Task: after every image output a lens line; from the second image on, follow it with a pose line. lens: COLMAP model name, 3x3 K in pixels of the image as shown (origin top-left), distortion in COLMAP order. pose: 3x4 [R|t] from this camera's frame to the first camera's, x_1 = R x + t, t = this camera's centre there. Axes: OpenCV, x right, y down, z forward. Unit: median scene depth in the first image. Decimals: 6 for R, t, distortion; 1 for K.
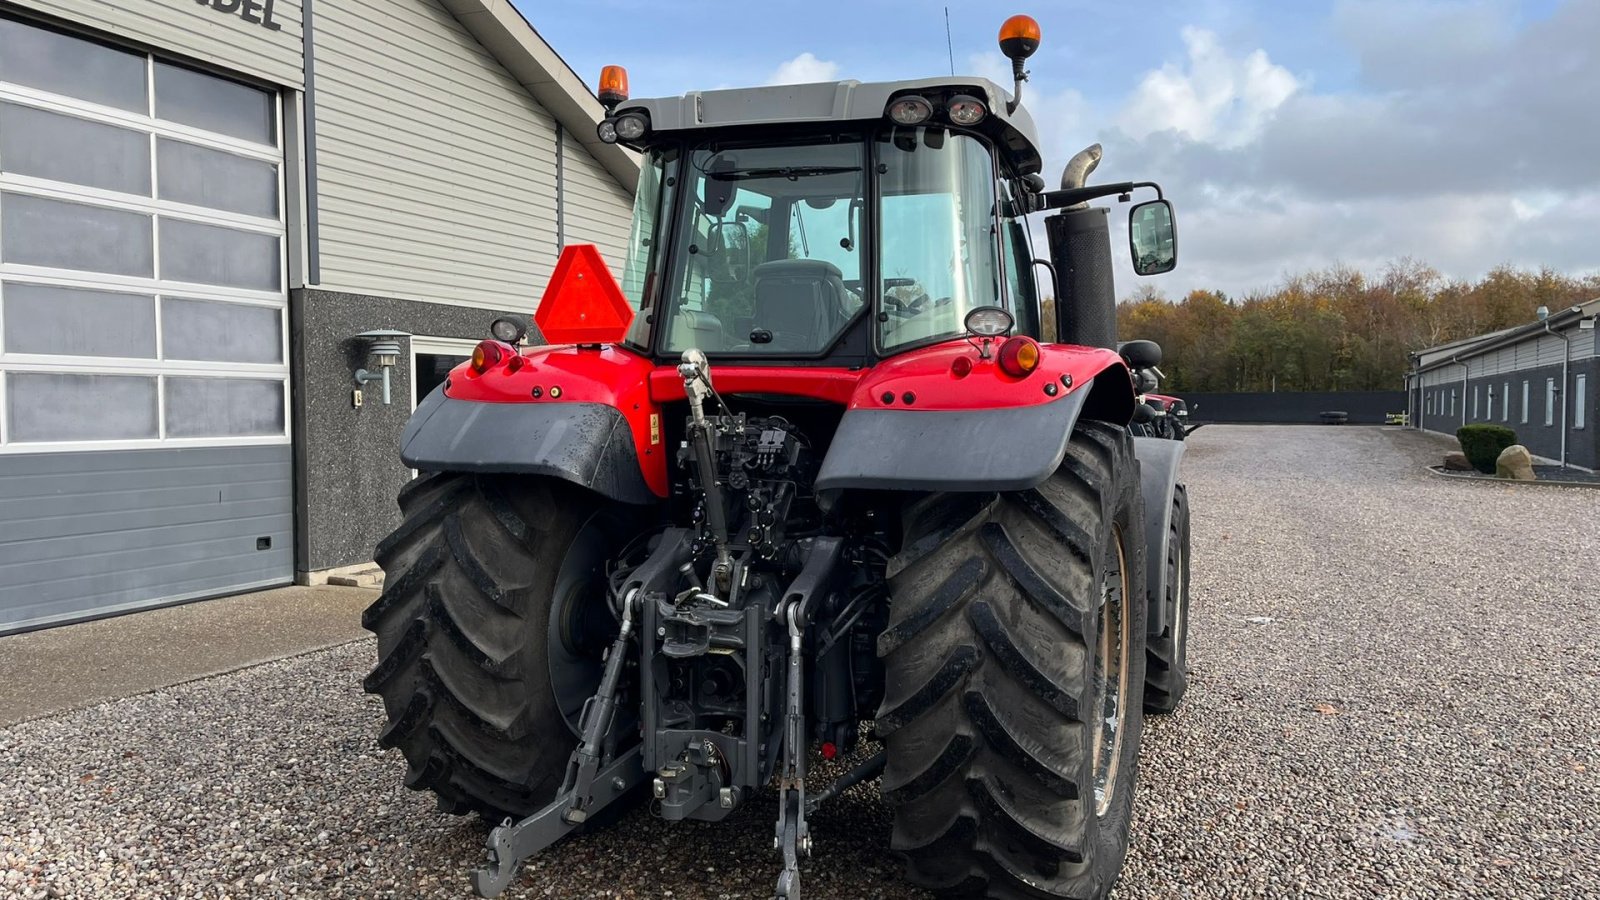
lens RADIAL K [[1208.2, 0, 801.1], [0, 1208.2, 460.5], [0, 0, 1]] dist [0.065696, -0.078510]
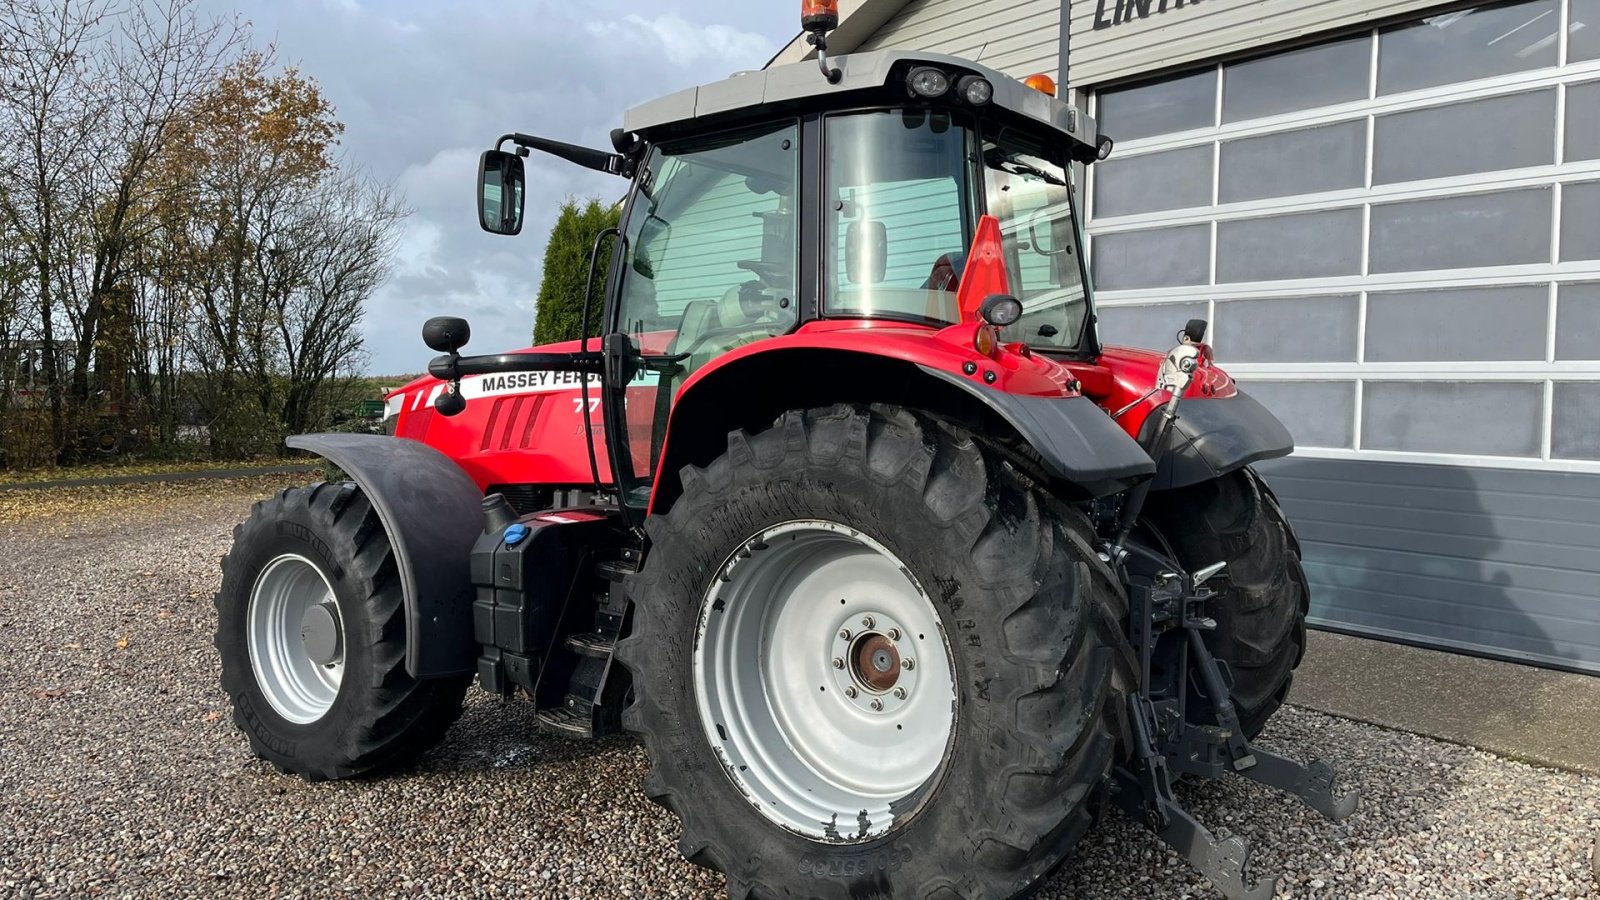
lens RADIAL K [[1303.4, 0, 782.5], [0, 1303.4, 434.7], [0, 0, 1]] dist [0.052699, -0.046351]
pose [[-0.498286, 0.013781, -0.866903, 0.508451], [-0.062126, 0.996736, 0.051554, -0.049292], [0.864784, 0.079546, -0.495803, 1.037205]]
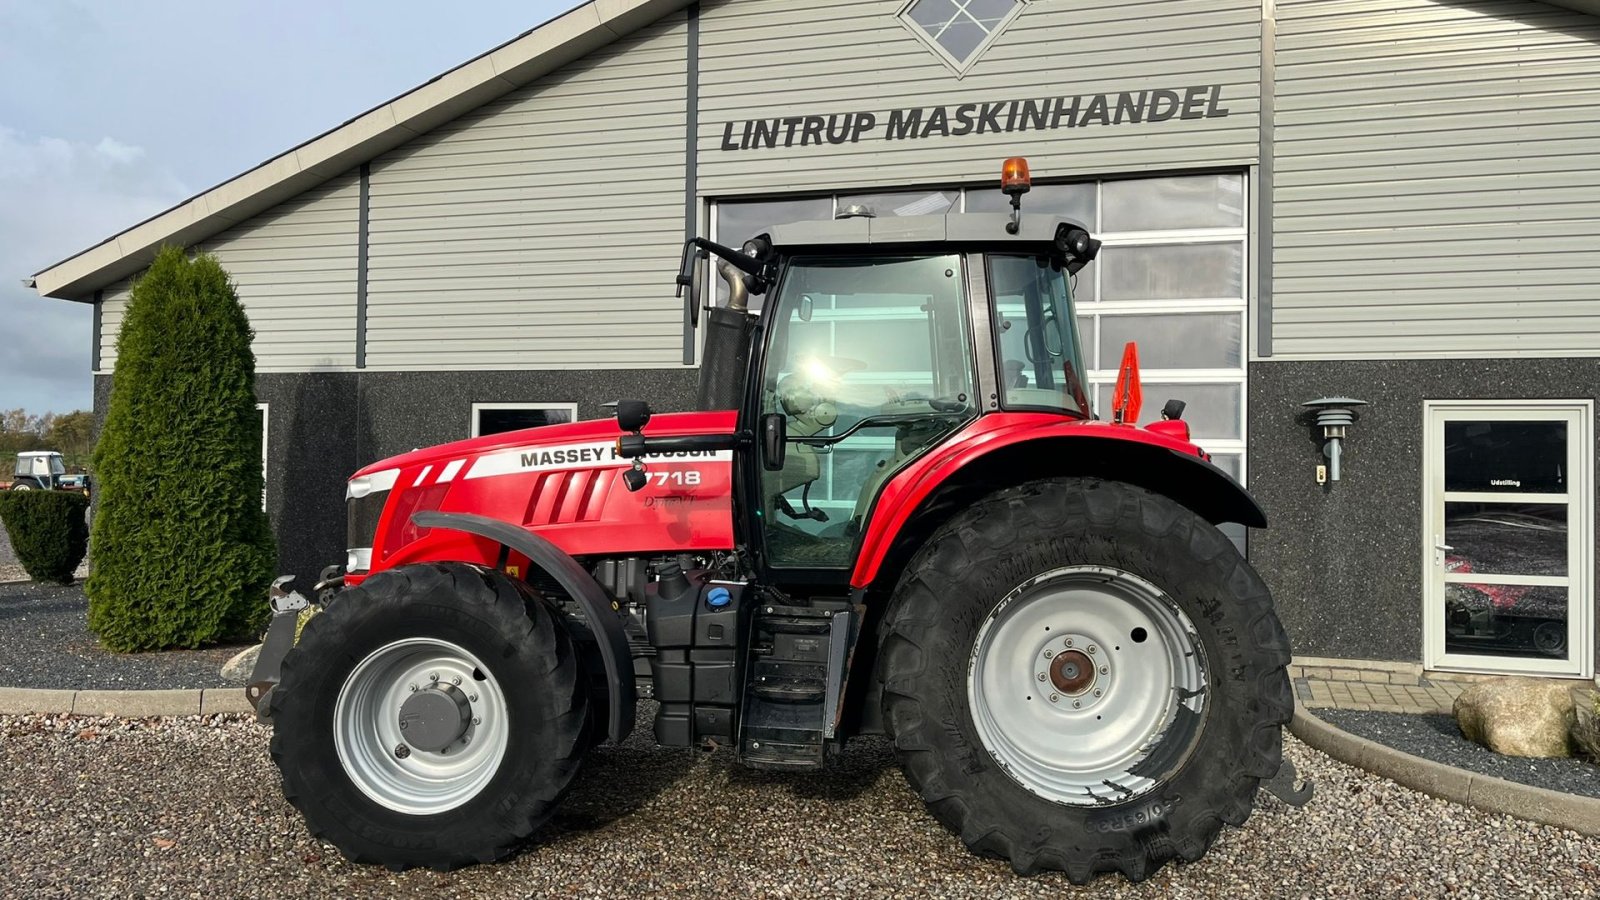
lens RADIAL K [[1303.4, 0, 787.6], [0, 1303.4, 438.8], [0, 0, 1]] dist [0.052699, -0.046351]
pose [[0.088171, -0.024447, -0.995805, 0.706988], [-0.061130, 0.997682, -0.029906, -0.028841], [0.994228, 0.063511, 0.086472, 0.627287]]
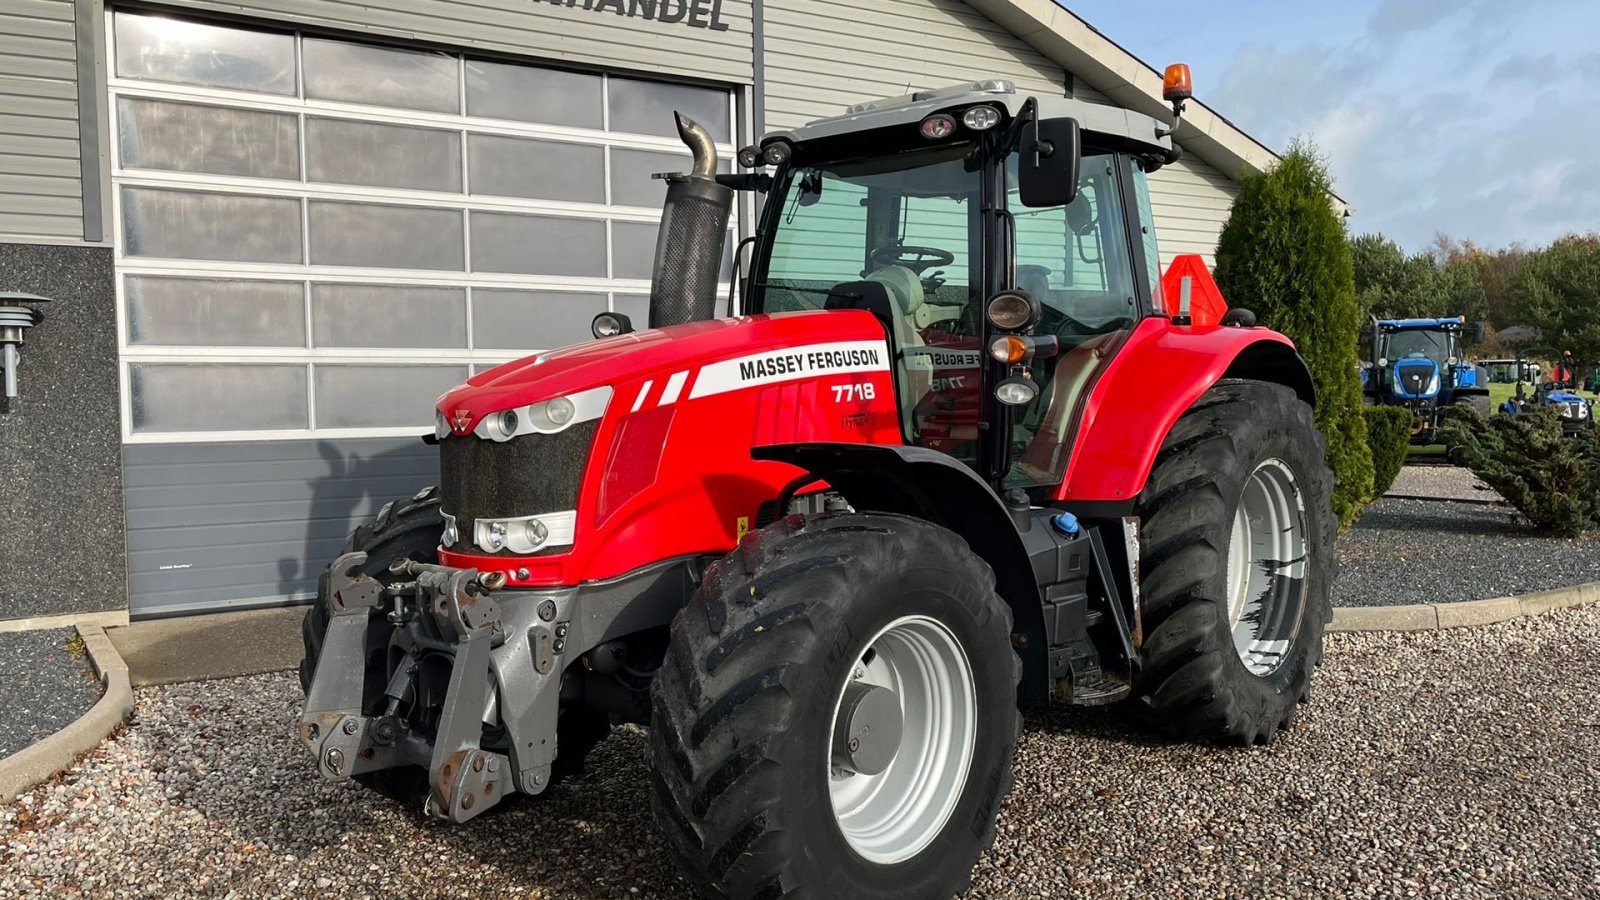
lens RADIAL K [[1303.4, 0, 779.7], [0, 1303.4, 461.4], [0, 0, 1]] dist [0.052699, -0.046351]
pose [[0.819029, 0.018992, -0.573438, 0.287600], [-0.013578, 0.999814, 0.013720, -0.000904], [0.573592, -0.003451, 0.819134, 0.127085]]
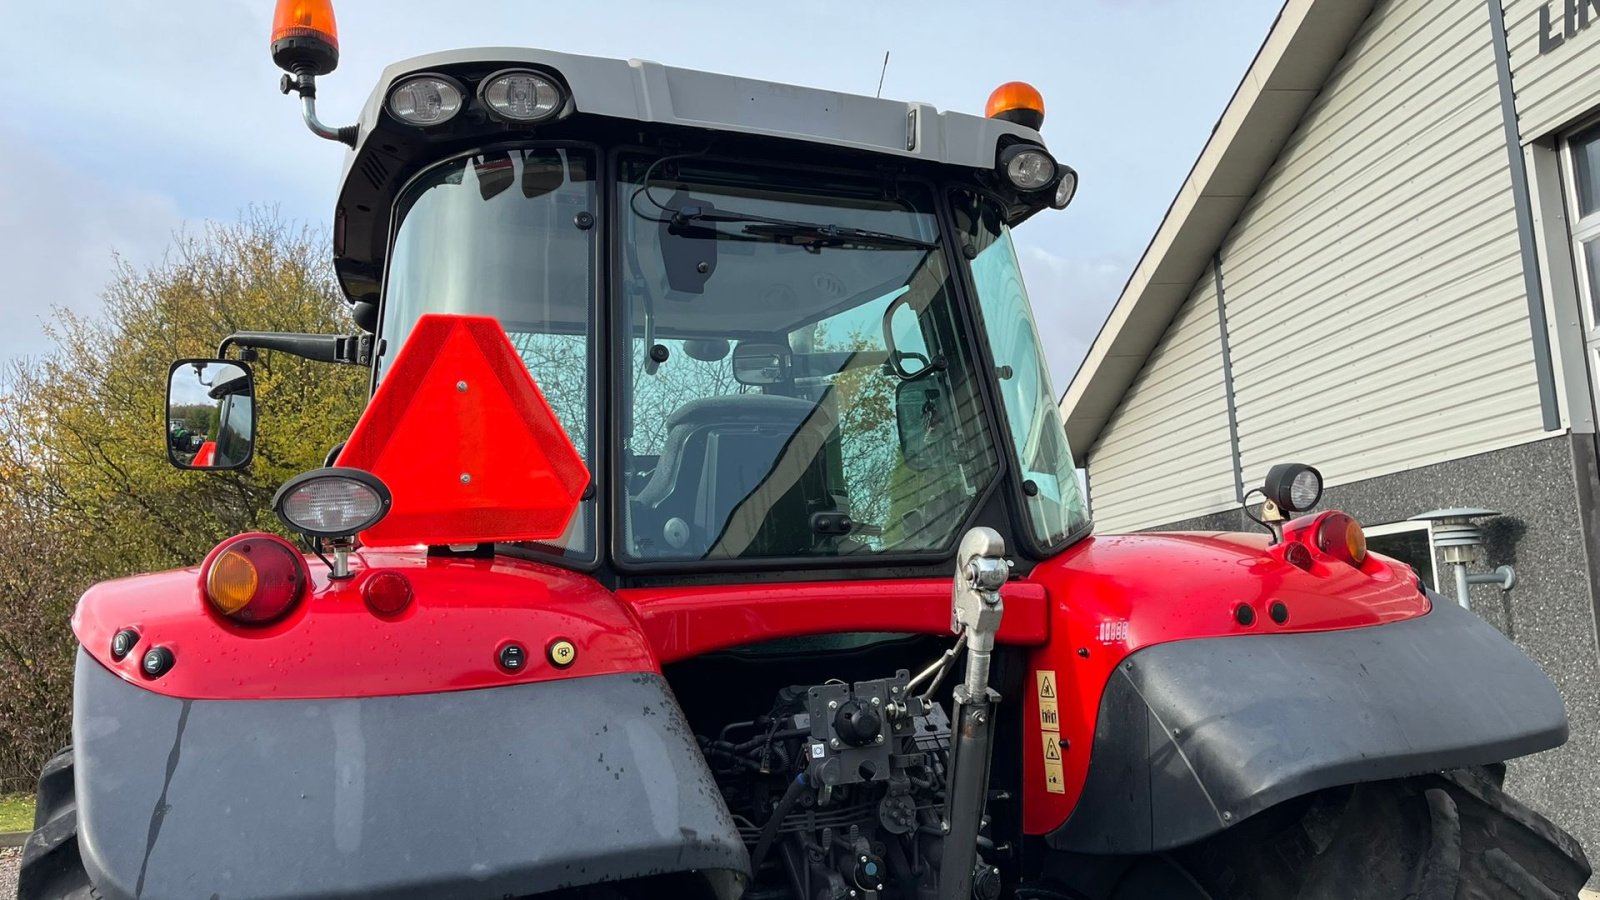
lens RADIAL K [[1303.4, 0, 800.7], [0, 1303.4, 434.8], [0, 0, 1]] dist [0.052699, -0.046351]
pose [[-0.857712, -0.038866, -0.512659, 0.120658], [0.023346, 0.993166, -0.114354, -0.059079], [0.513600, -0.110051, -0.850943, 1.091565]]
